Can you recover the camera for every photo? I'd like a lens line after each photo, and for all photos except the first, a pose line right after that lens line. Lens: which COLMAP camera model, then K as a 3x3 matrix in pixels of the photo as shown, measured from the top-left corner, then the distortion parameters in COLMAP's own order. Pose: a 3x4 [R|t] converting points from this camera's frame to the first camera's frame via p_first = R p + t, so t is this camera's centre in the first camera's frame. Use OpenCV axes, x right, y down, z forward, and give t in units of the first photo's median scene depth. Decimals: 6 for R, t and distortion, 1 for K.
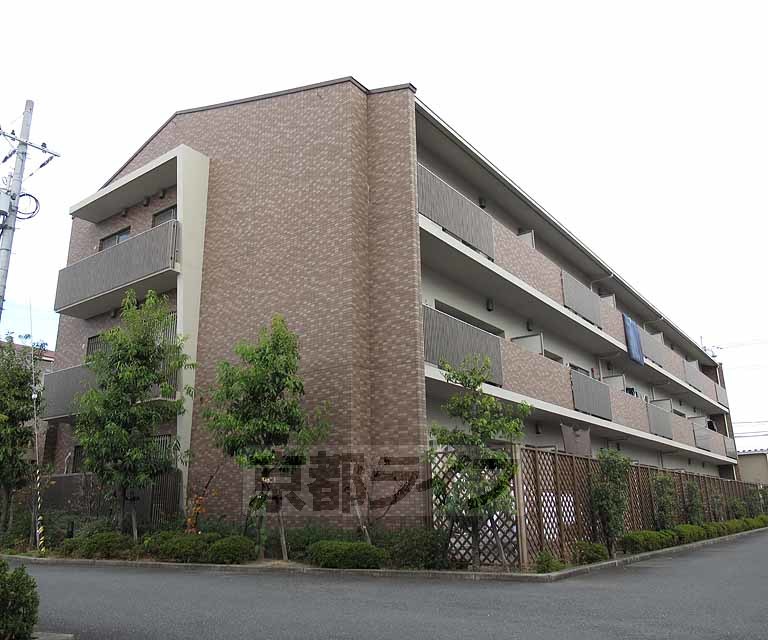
lens RADIAL K [[632.7, 0, 380.0], [0, 632.7, 320.0], [0, 0, 1]] dist [0.004045, -0.004013]
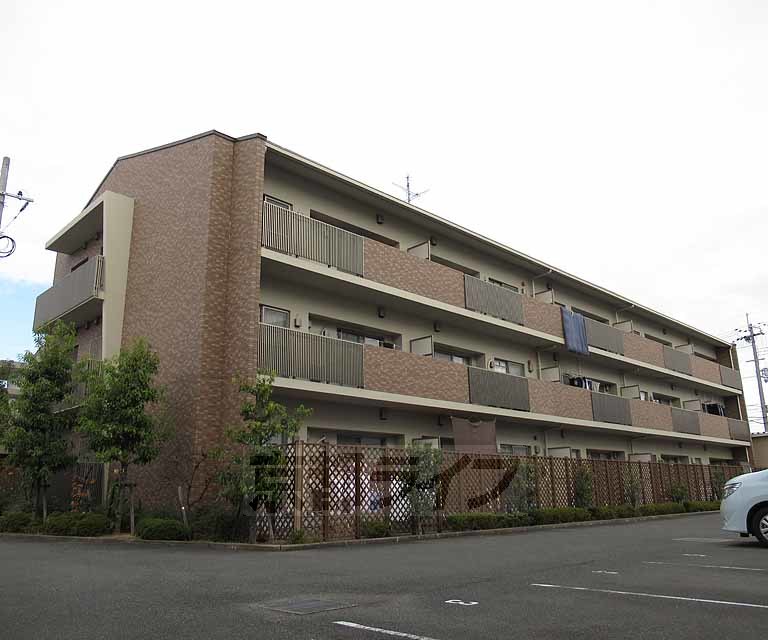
lens RADIAL K [[632.7, 0, 389.4], [0, 632.7, 321.0], [0, 0, 1]] dist [0.004045, -0.004013]
pose [[0.989379, -0.039719, -0.139831, 0.418671], [0.043362, 0.998792, 0.023104, -0.040760], [0.138744, -0.028922, 0.989906, -0.130766]]
